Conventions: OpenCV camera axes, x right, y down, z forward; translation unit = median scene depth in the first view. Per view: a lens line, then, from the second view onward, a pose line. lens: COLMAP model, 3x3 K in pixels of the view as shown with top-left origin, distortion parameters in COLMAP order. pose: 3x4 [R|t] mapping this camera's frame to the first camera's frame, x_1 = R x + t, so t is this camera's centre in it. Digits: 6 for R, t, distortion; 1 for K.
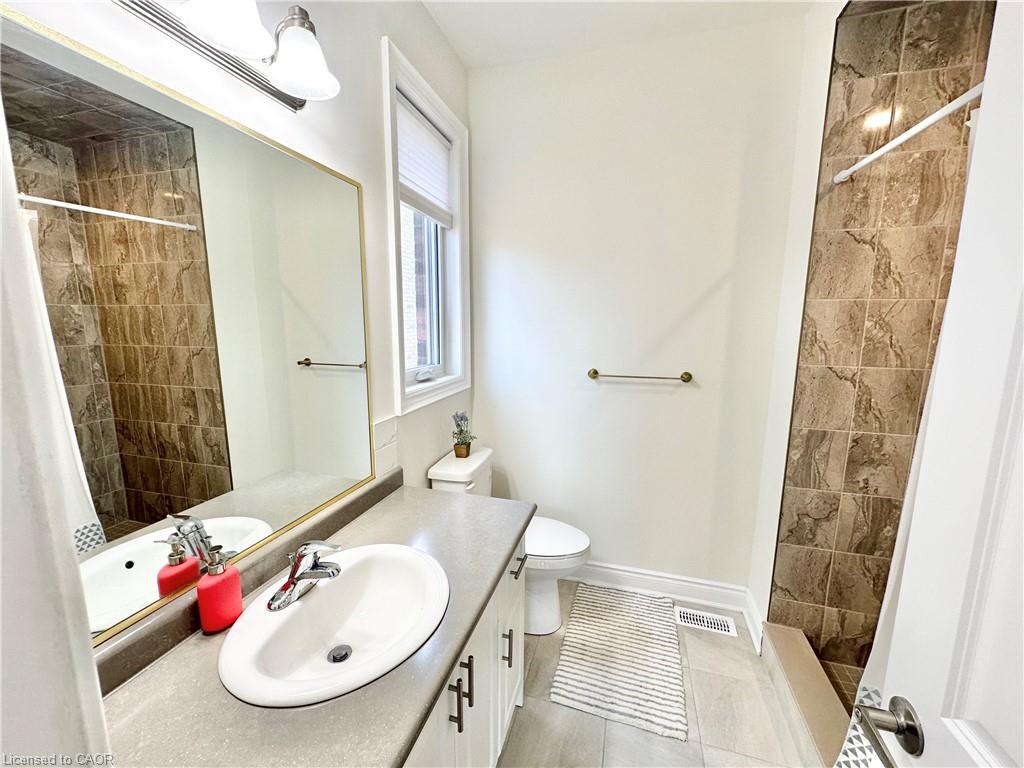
lens RADIAL K [[401.5, 0, 509.9], [0, 401.5, 384.3], [0, 0, 1]] dist [-0.006528, 0.000014]
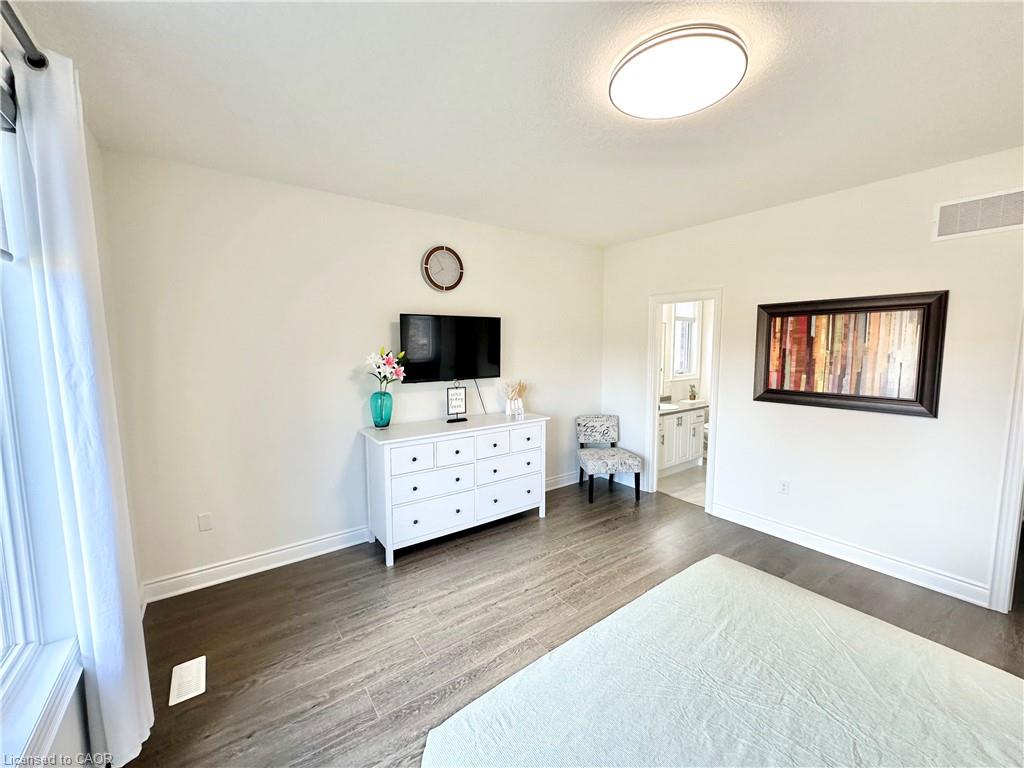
lens RADIAL K [[401.5, 0, 510.5], [0, 401.5, 383.0], [0, 0, 1]] dist [-0.006528, 0.000014]
pose [[0.790991, 0.049684, -0.609807, 0.605833], [-0.089292, 0.995400, -0.034722, 0.276782], [0.605277, 0.081916, 0.791789, -2.116638]]
